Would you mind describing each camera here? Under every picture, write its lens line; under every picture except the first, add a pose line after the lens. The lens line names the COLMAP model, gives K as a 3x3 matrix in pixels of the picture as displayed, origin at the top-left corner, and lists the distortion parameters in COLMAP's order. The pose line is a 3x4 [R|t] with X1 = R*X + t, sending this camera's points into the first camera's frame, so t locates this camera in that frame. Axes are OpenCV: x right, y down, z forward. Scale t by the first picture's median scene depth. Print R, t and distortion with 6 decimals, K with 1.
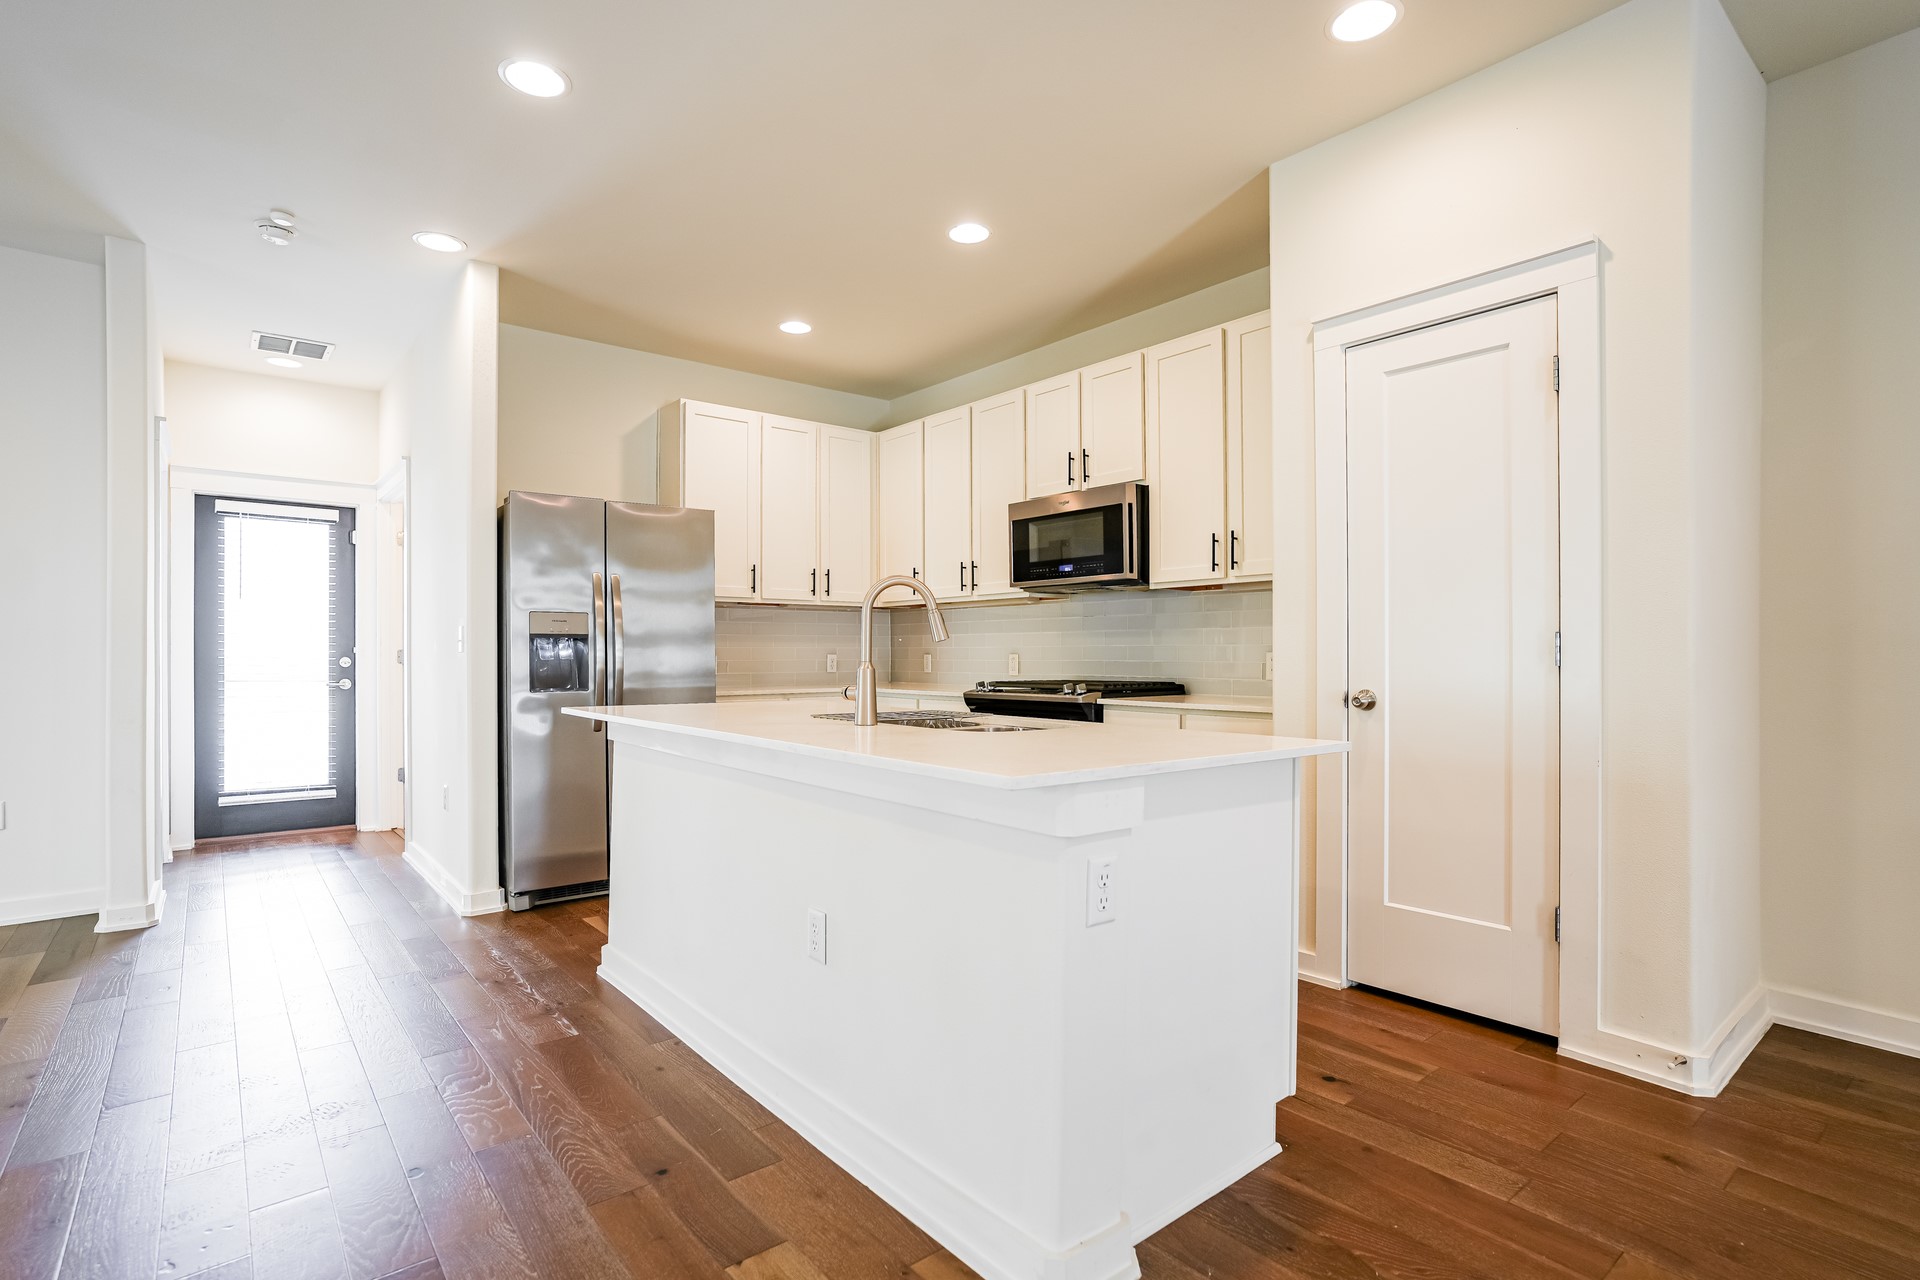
lens RADIAL K [[940.2, 0, 962.2], [0, 940.2, 654.8], [0, 0, 1]] dist [-0.064221, 0.049675]
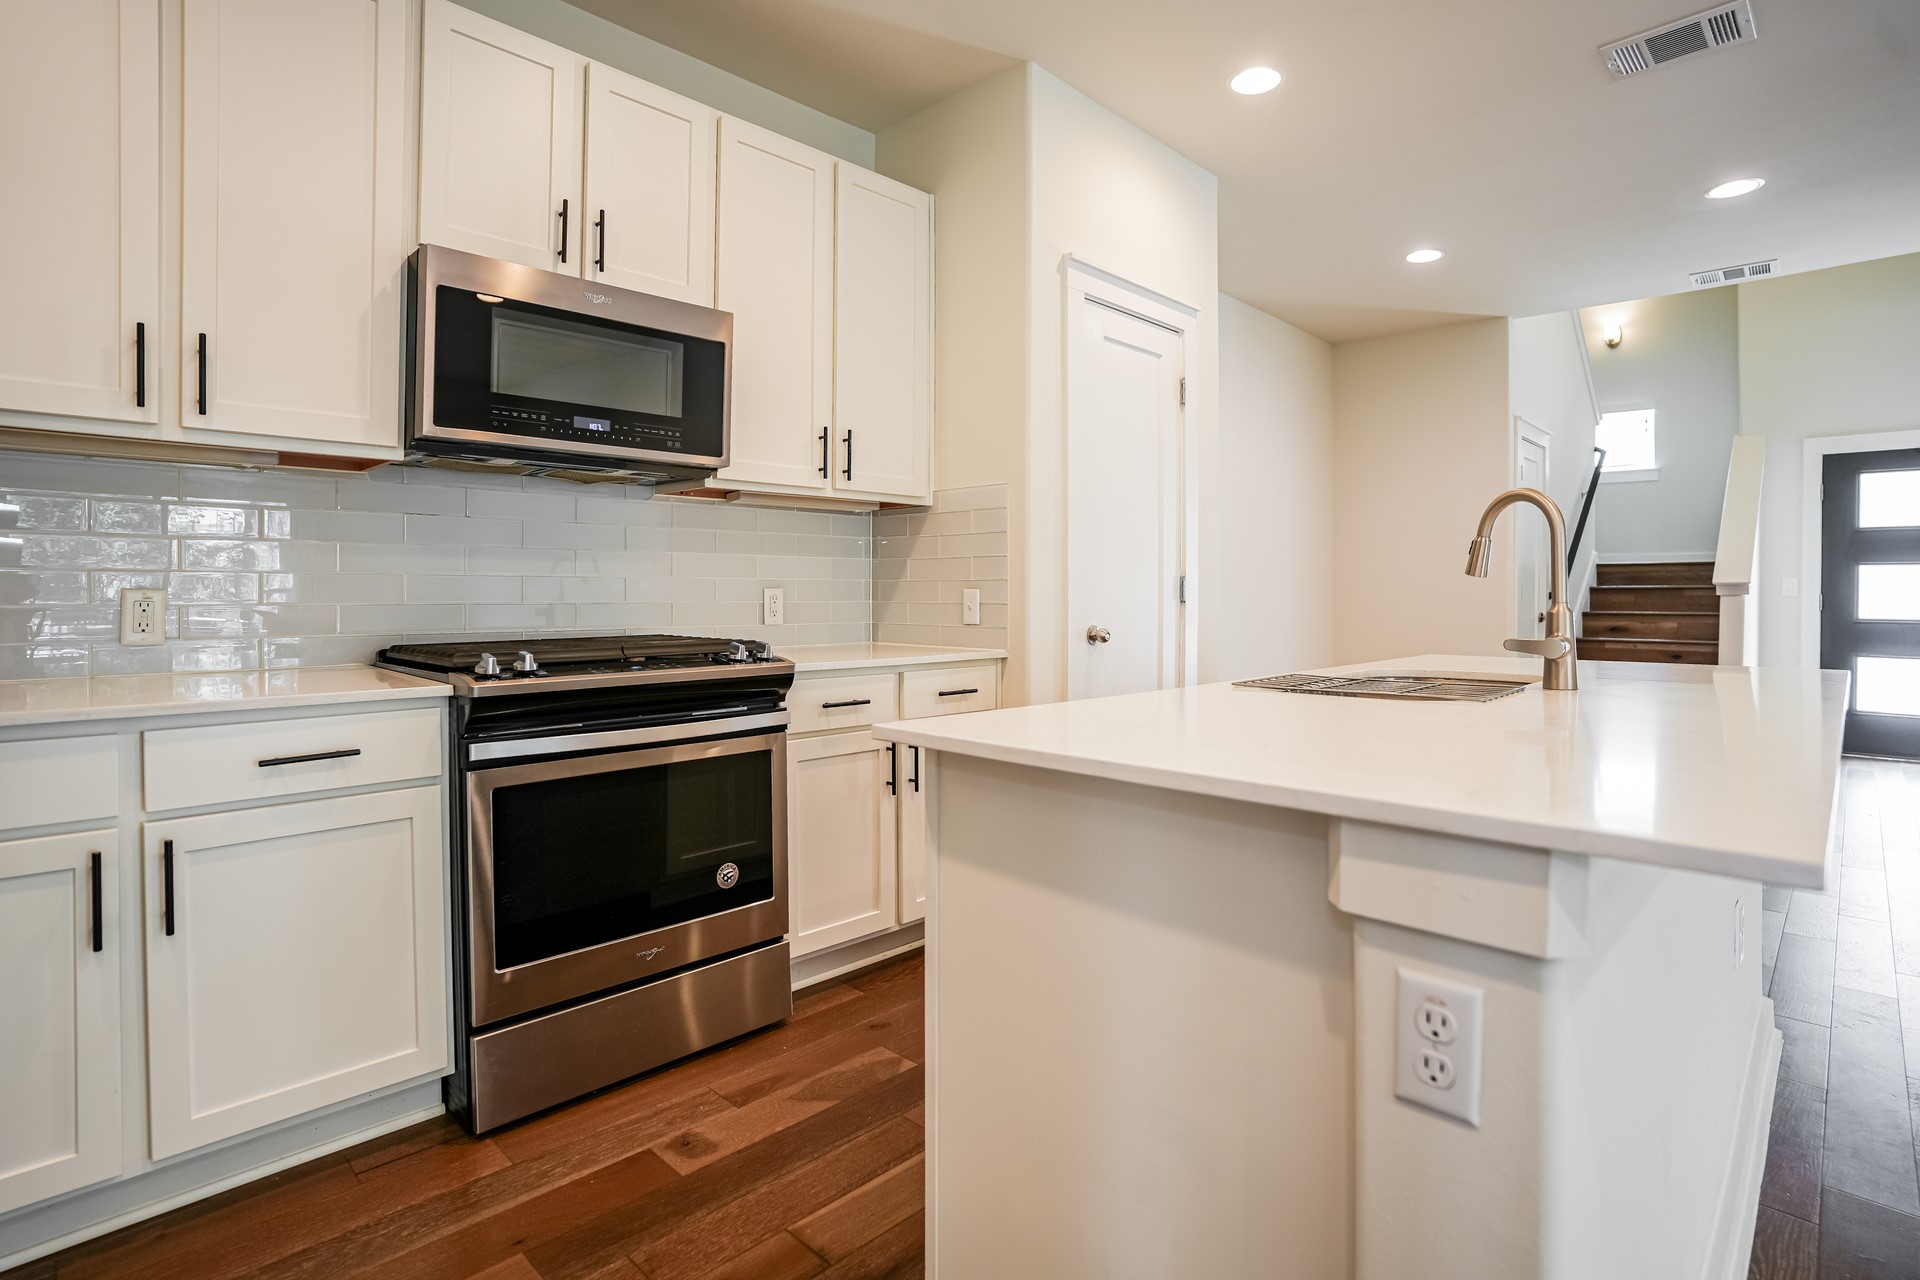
lens RADIAL K [[940.2, 0, 962.2], [0, 940.2, 654.8], [0, 0, 1]] dist [-0.064221, 0.049675]
pose [[-0.111258, -0.062965, 0.991795, -0.455916], [0.003247, 0.997962, 0.063721, 0.004972], [-0.993786, 0.010309, -0.110827, 0.879810]]
